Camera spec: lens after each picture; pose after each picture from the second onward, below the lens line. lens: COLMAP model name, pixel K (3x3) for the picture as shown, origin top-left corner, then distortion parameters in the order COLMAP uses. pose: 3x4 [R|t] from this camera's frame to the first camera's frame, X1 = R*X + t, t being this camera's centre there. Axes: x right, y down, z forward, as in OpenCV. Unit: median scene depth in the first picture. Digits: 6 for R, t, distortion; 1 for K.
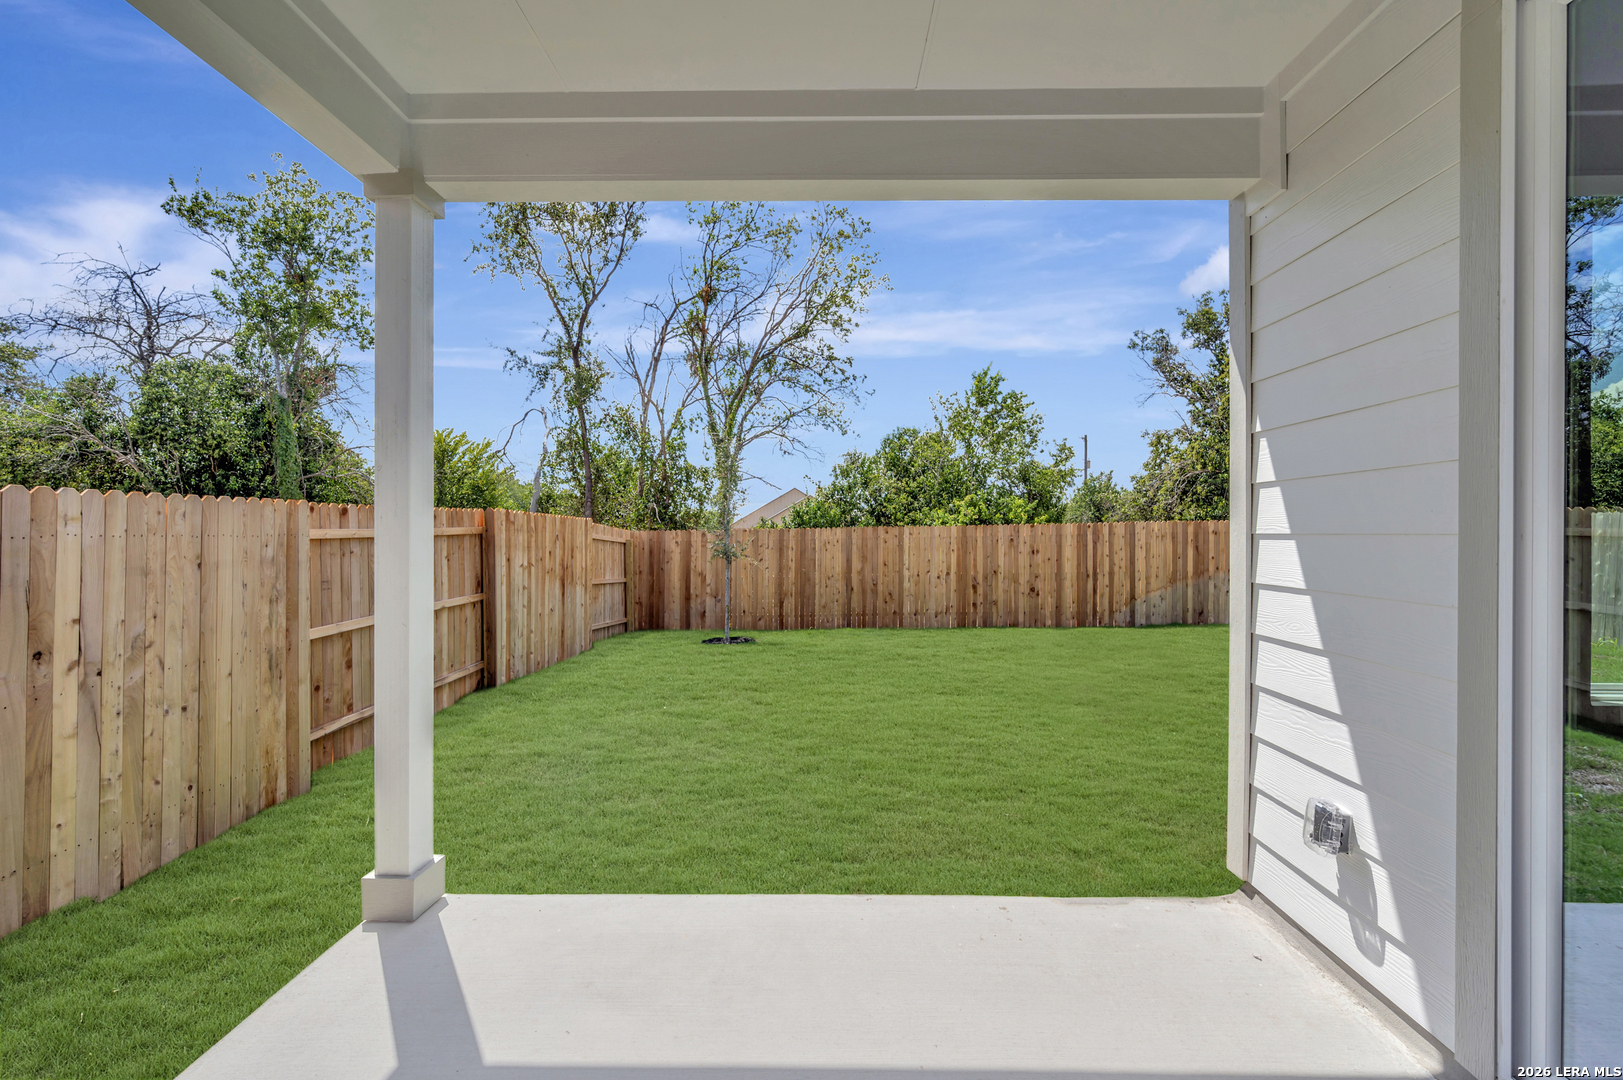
lens RADIAL K [[640.1, 0, 811.3], [0, 640.1, 538.5], [0, 0, 1]] dist [-0.001087, 0.000620]
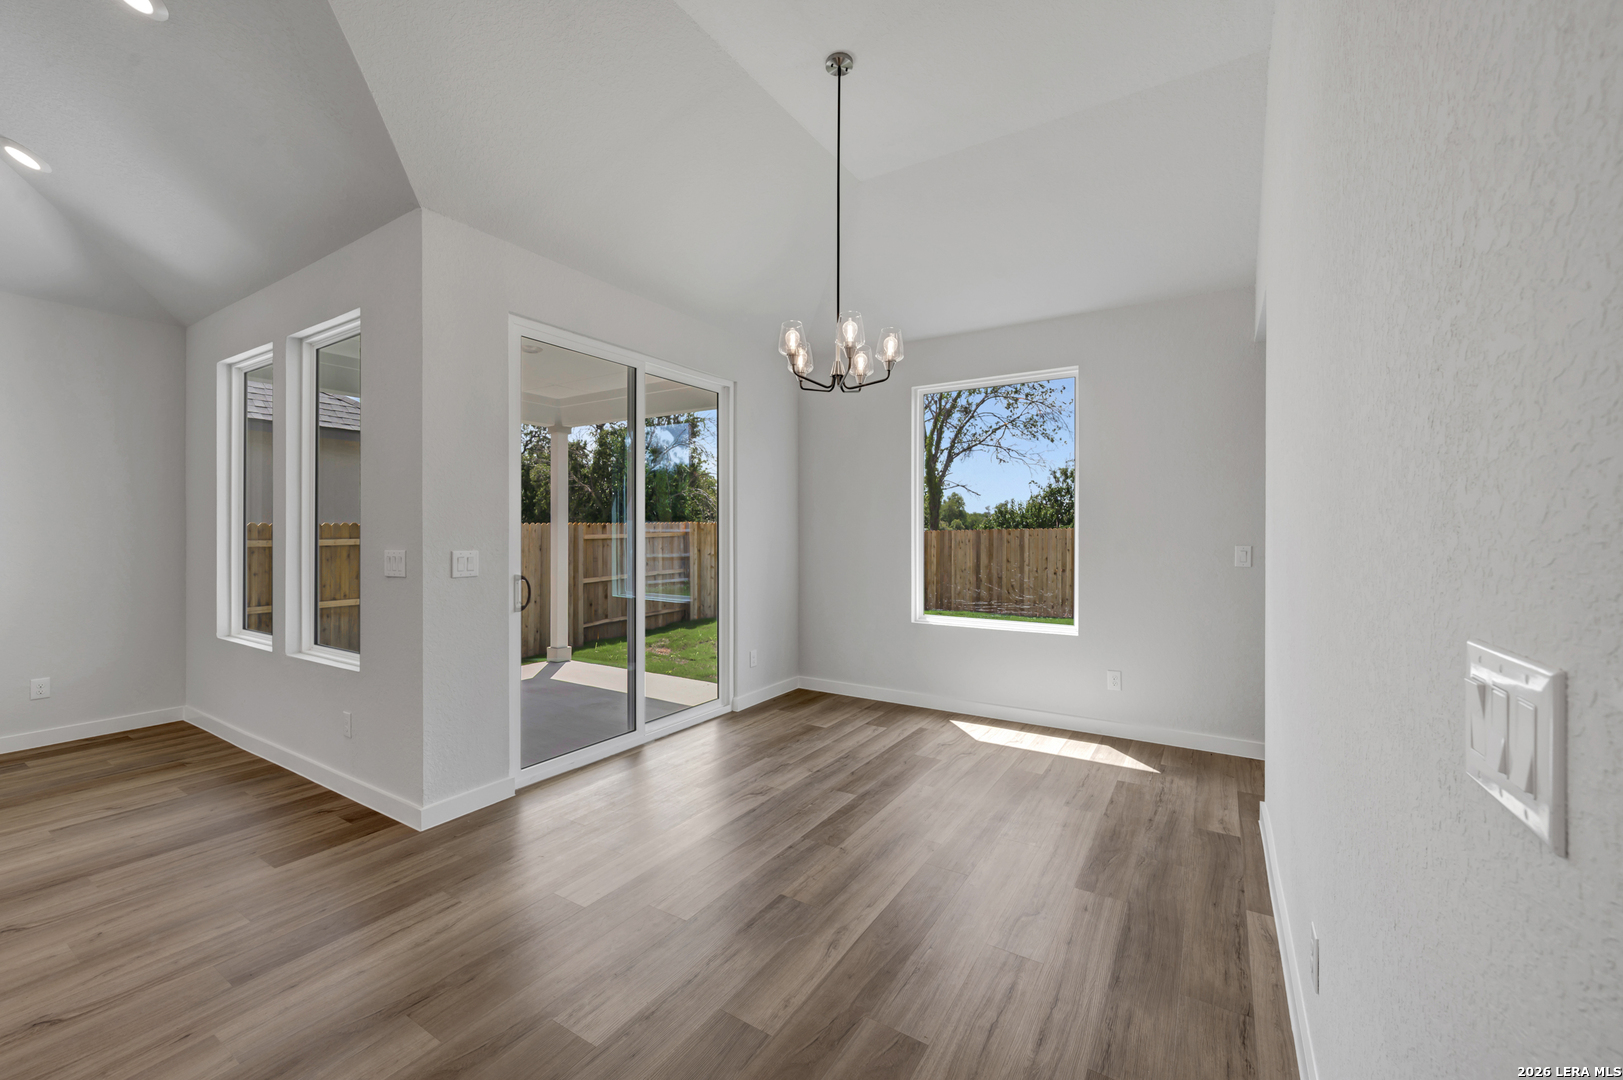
lens RADIAL K [[640.1, 0, 814.2], [0, 640.1, 535.6], [0, 0, 1]] dist [-0.001087, 0.000620]
pose [[0.859823, 0.002900, -0.510584, 0.371939], [-0.002896, 0.999995, 0.000804, -0.005732], [0.510584, 0.000787, 0.859828, -0.188680]]
